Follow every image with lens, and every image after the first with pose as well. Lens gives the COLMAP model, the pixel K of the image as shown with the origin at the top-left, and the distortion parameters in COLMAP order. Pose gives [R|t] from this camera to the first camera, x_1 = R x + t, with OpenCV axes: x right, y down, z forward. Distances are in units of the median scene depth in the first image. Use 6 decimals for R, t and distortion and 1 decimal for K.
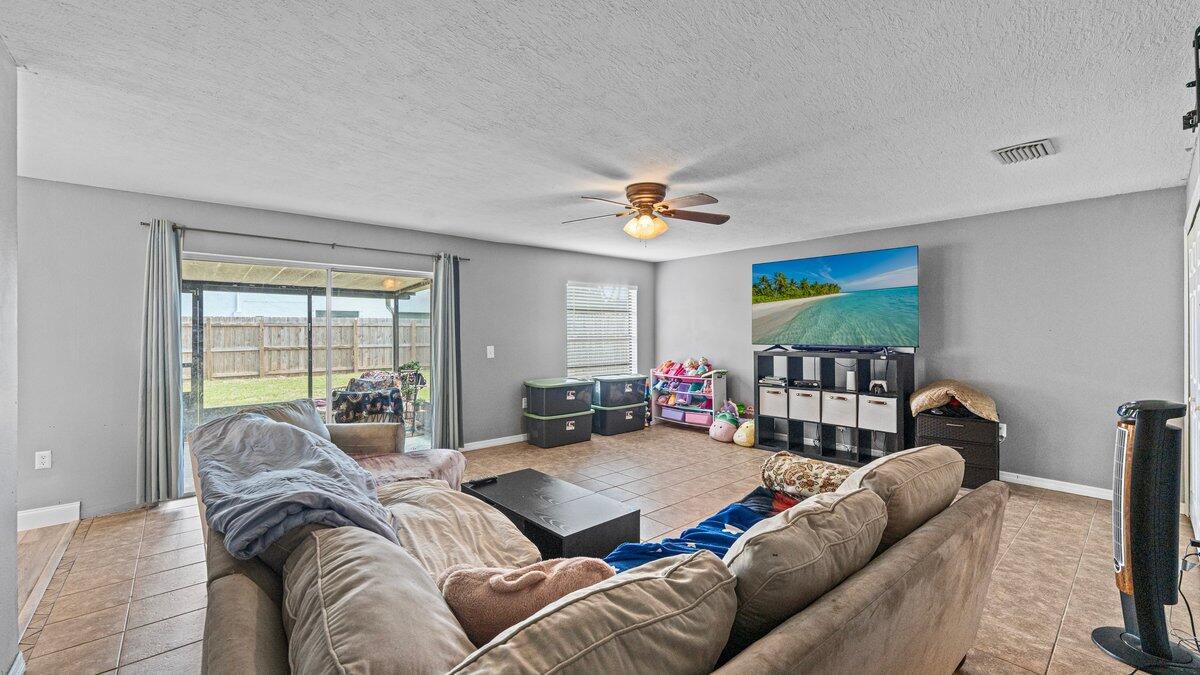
lens RADIAL K [[479.3, 0, 593.5], [0, 479.3, 331.1], [0, 0, 1]] dist [0.003979, -0.000111]
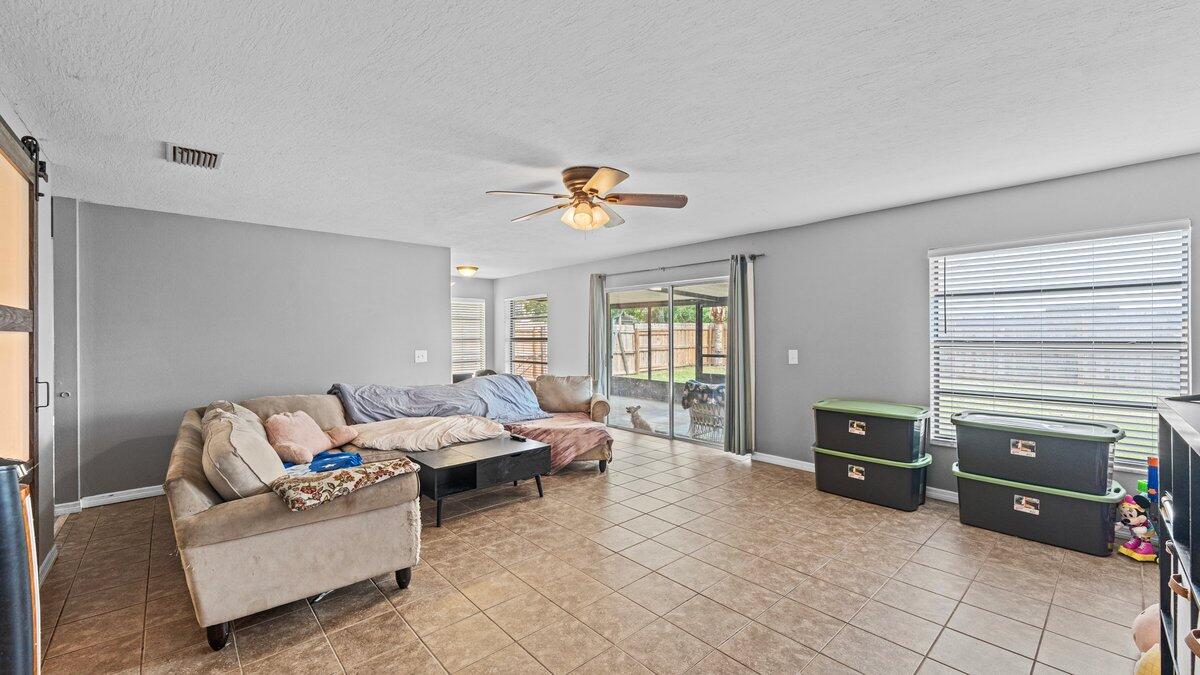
lens RADIAL K [[479.3, 0, 593.2], [0, 479.3, 337.7], [0, 0, 1]] dist [0.003979, -0.000111]
pose [[0.014005, 0.012261, -0.999827, 0.711371], [0.008036, 0.999891, 0.012374, -0.004923], [0.999870, -0.008208, 0.013905, 0.710875]]
